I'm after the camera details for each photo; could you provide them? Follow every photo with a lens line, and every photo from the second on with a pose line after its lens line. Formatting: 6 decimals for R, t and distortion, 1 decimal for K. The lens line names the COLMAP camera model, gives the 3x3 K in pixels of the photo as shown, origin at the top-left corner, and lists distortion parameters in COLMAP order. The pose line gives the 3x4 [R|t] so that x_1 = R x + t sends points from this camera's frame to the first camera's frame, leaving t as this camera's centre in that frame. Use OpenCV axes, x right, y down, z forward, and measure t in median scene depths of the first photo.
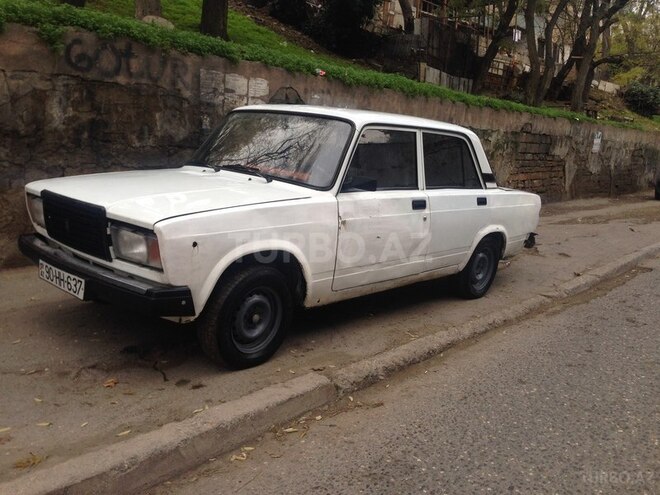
lens RADIAL K [[620.8, 0, 330.0], [0, 620.8, 247.5], [0, 0, 1]] dist [0.130516, -0.249615]
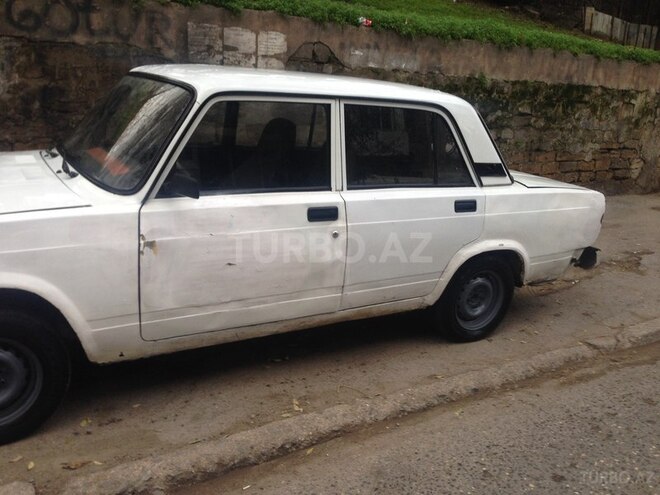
lens RADIAL K [[620.8, 0, 330.0], [0, 620.8, 247.5], [0, 0, 1]] dist [0.130516, -0.249615]
pose [[0.955037, 0.063862, -0.289526, 0.265251], [-0.045919, 0.996604, 0.068357, -0.060534], [0.292908, -0.051988, 0.954726, 0.277273]]
